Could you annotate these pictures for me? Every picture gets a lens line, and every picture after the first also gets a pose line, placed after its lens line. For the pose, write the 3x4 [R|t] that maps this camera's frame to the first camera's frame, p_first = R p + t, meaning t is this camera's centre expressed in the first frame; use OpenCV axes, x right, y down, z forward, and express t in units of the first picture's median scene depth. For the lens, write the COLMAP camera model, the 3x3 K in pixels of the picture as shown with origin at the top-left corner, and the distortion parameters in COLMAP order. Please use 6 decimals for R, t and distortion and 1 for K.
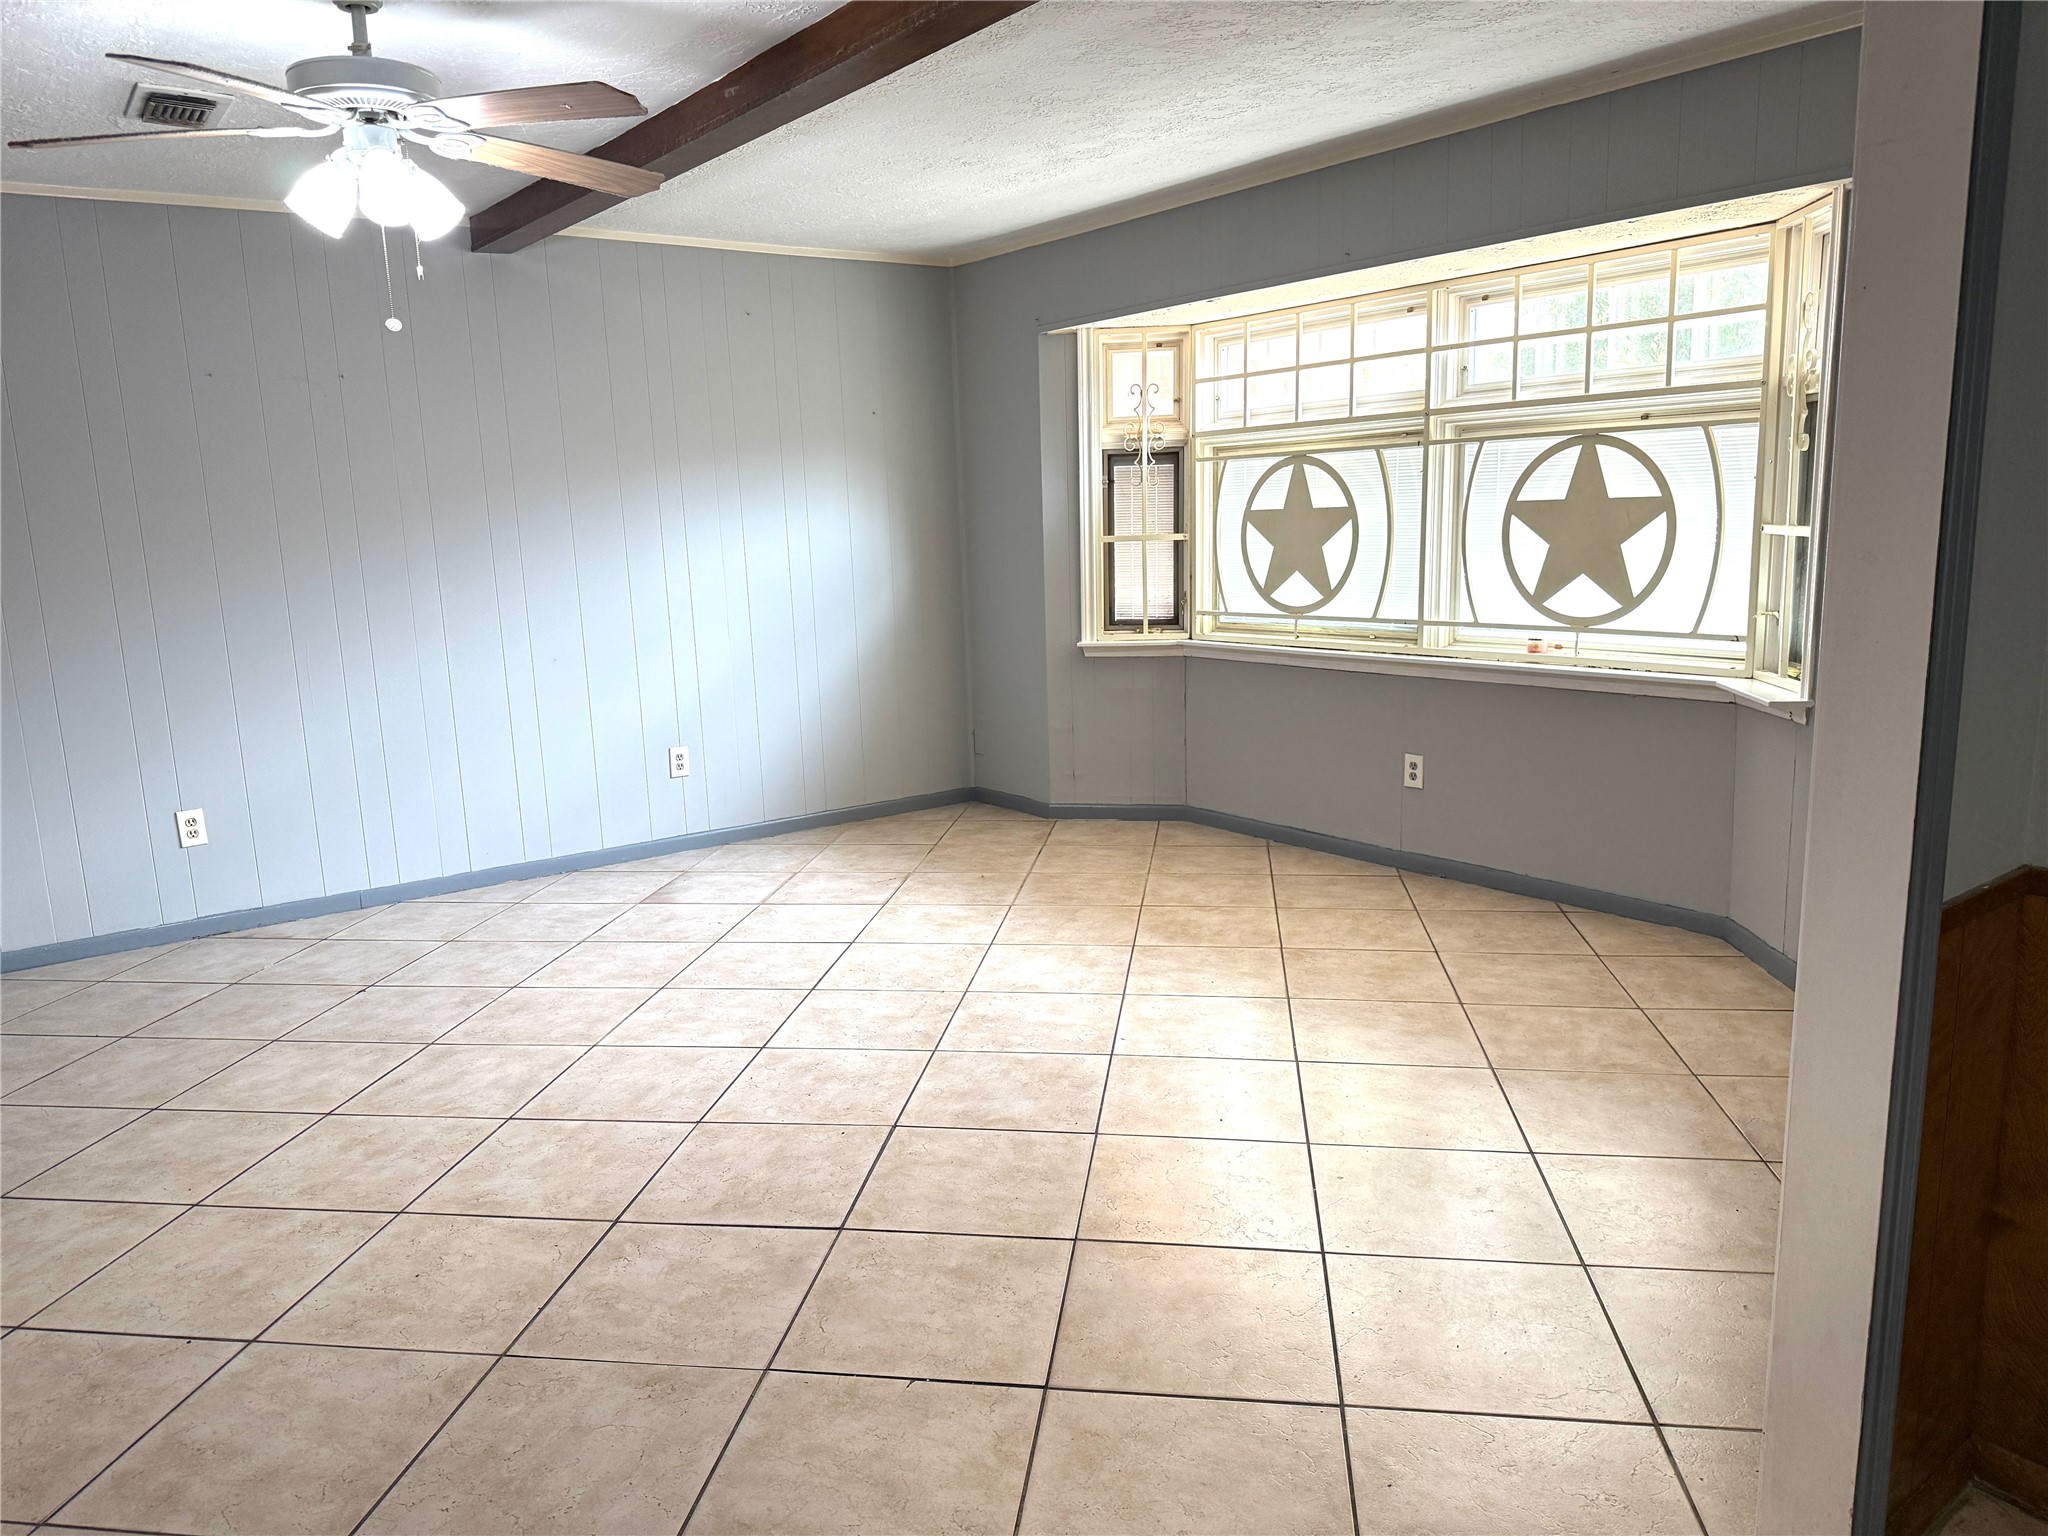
lens RADIAL K [[1440.6, 0, 1024.0], [0, 1440.6, 768.0], [0, 0, 1]] dist [0.001107, 0.000734]
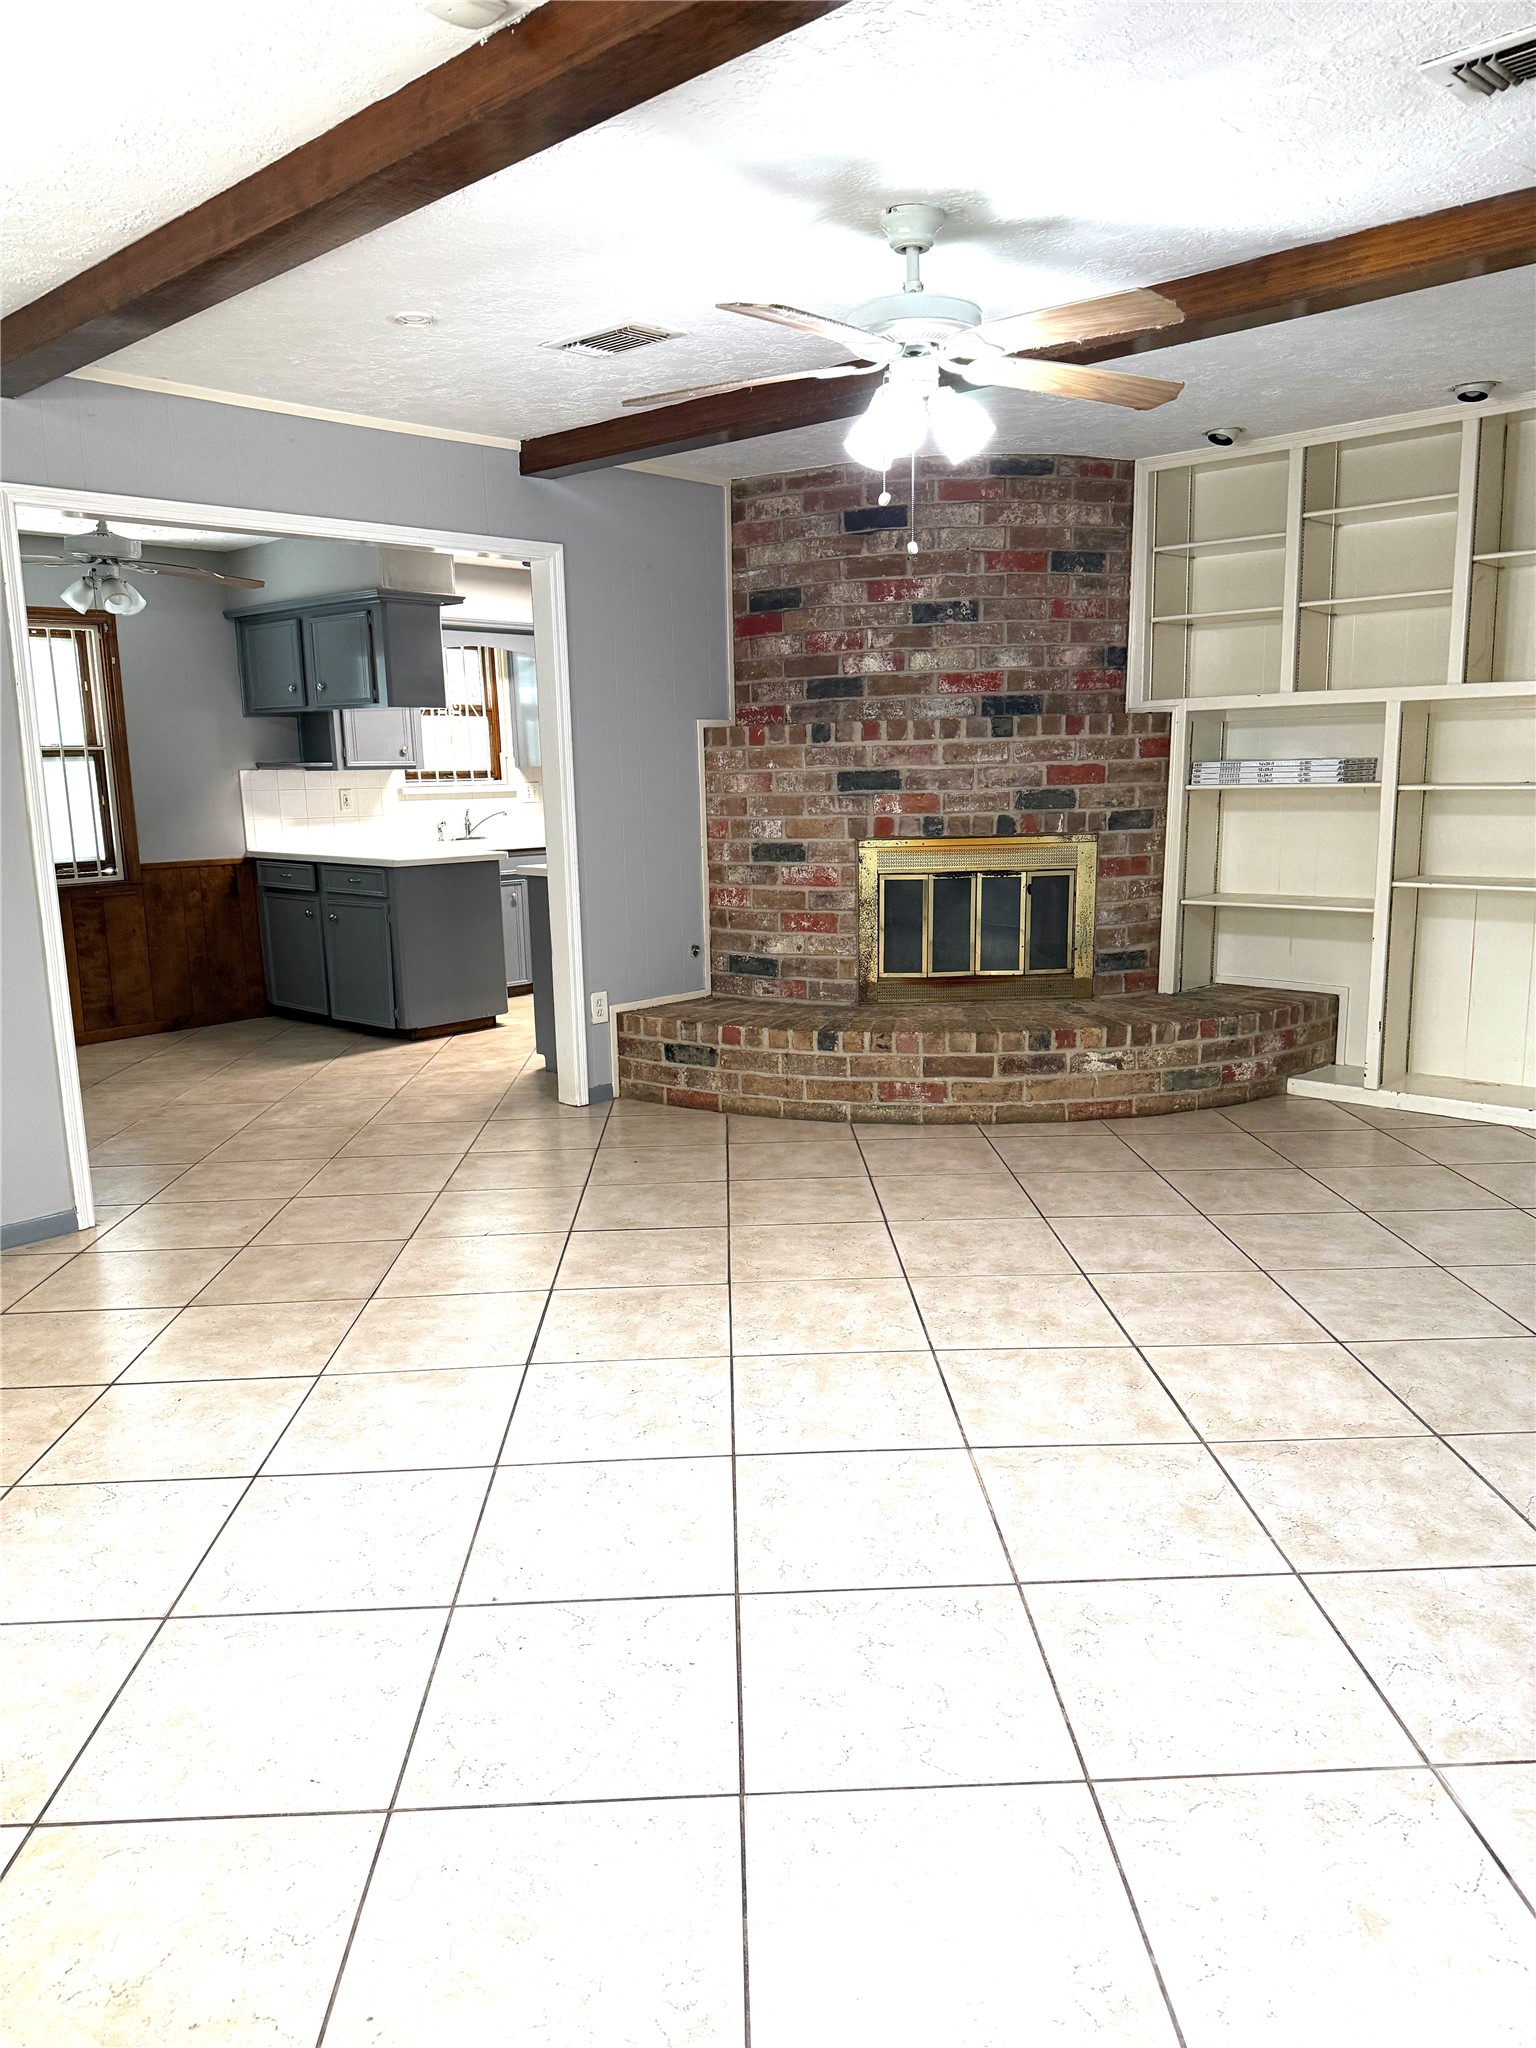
lens RADIAL K [[1473.8, 0, 768.0], [0, 1473.8, 1024.0], [0, 0, 1]] dist [0.063909, -0.000773]
pose [[-0.985045, 0.082911, -0.151035, -0.121697], [0.023964, 0.934011, 0.356439, -0.339400], [0.170622, 0.347490, -0.922030, 1.929586]]
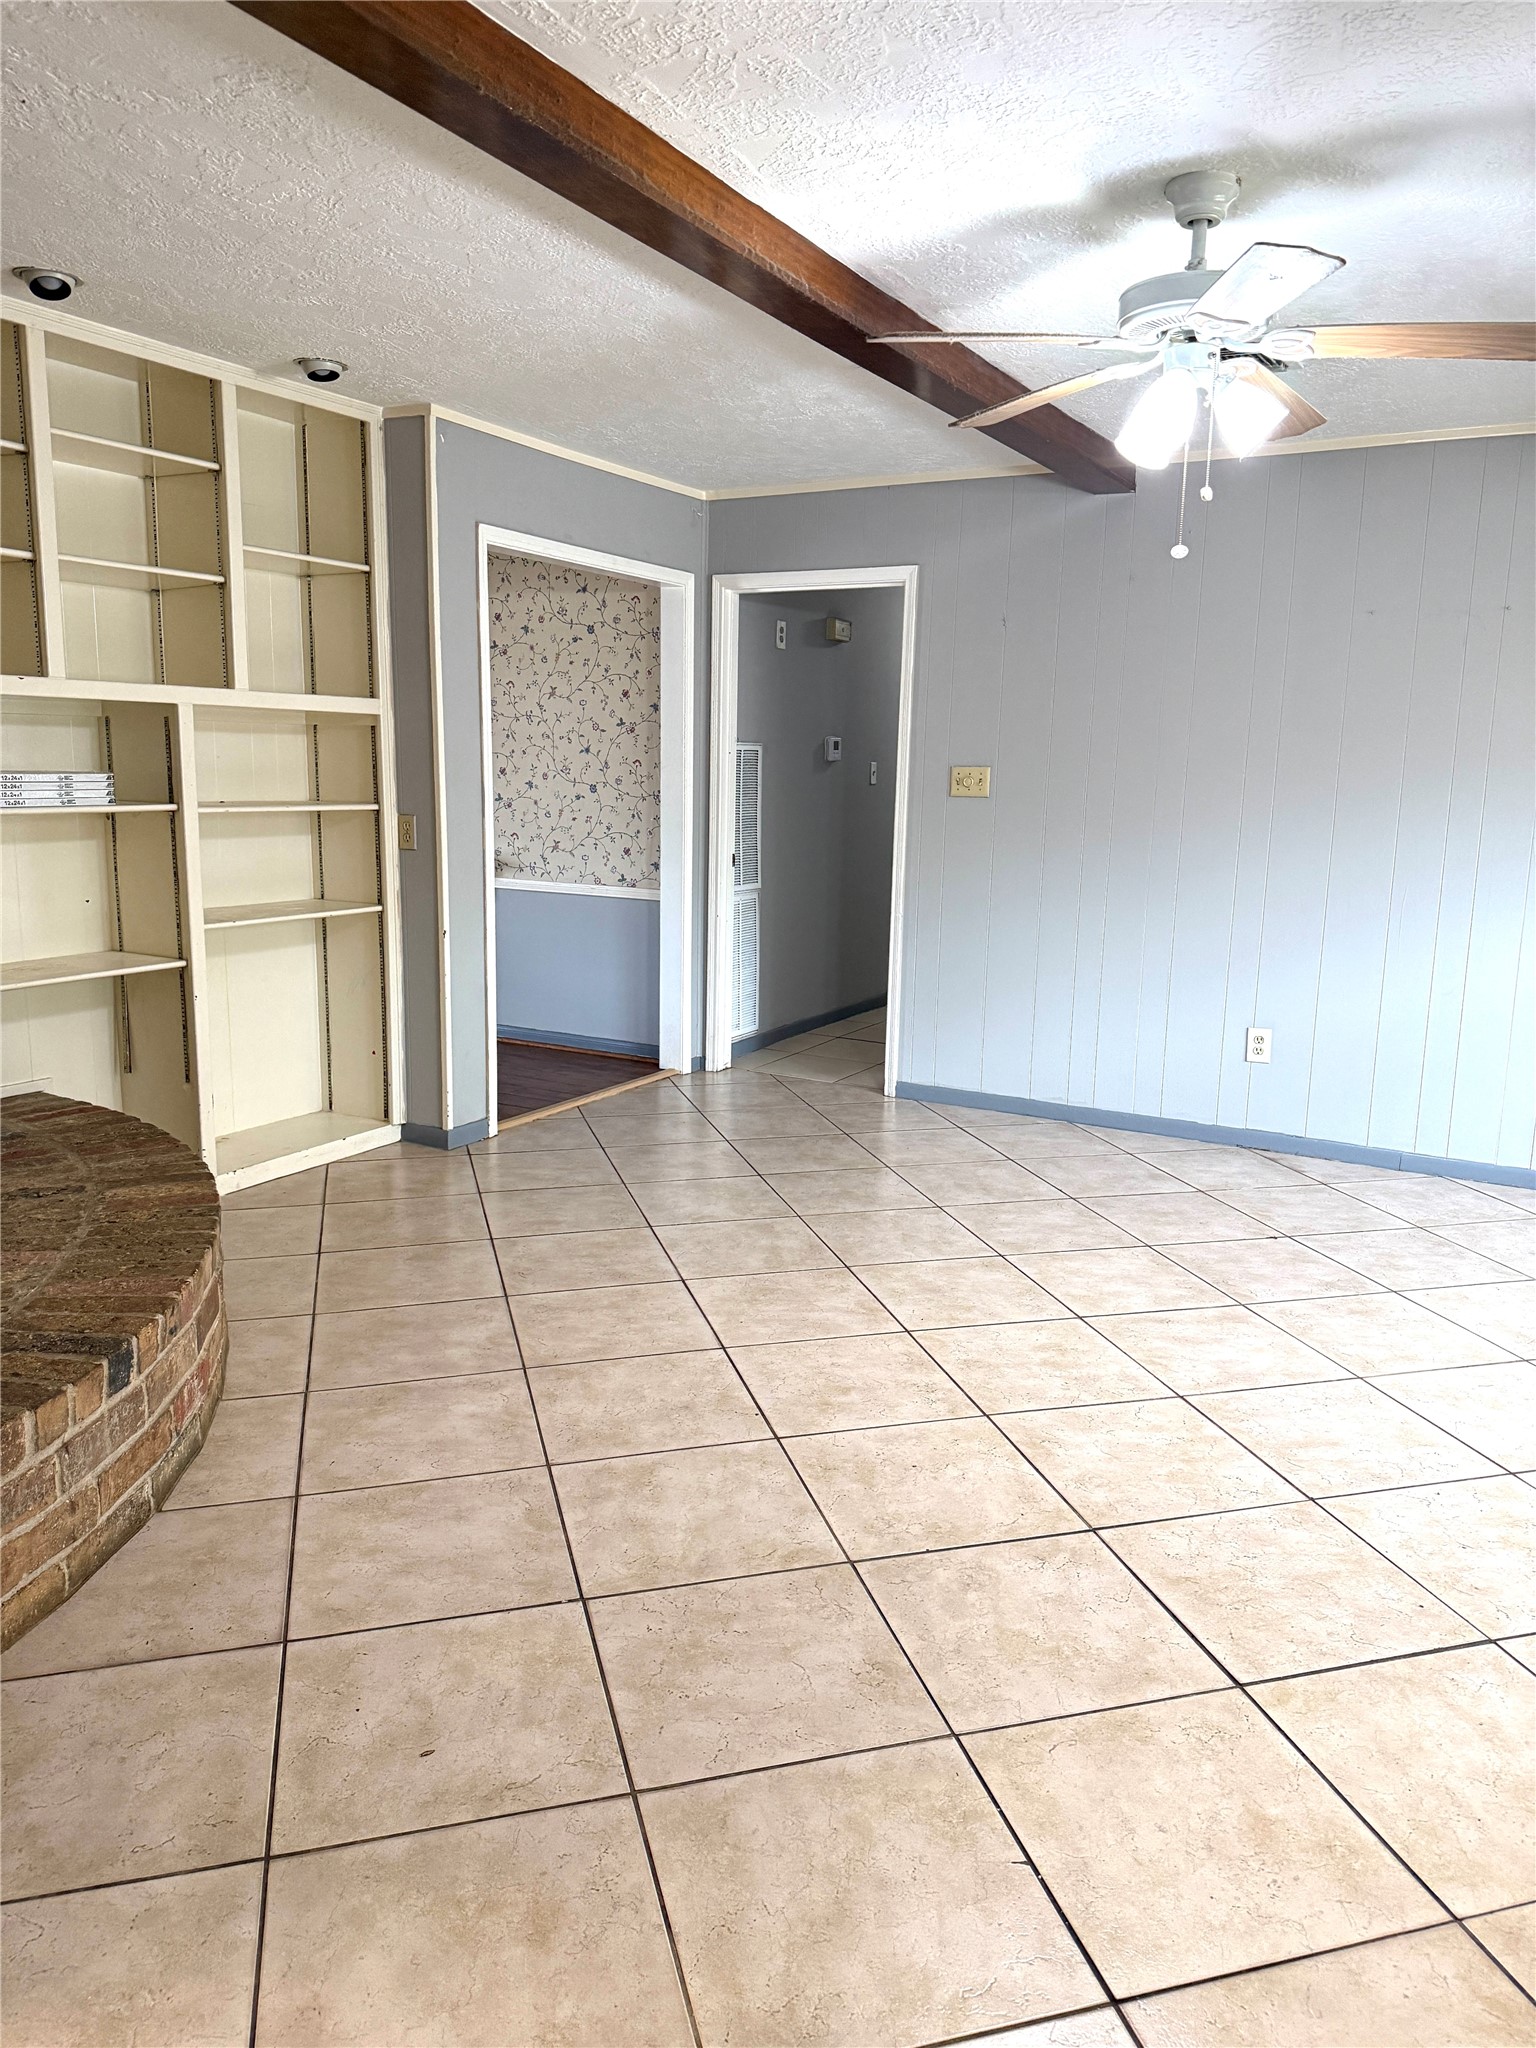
lens RADIAL K [[1430.8, 0, 773.1], [0, 1430.8, 1004.8], [0, 0, 1]] dist [0.121438, -0.173157]
pose [[0.404630, 0.194807, -0.893490, 0.347727], [-0.201369, 0.972045, 0.120741, -0.068254], [0.892034, 0.131066, 0.432547, 0.340775]]
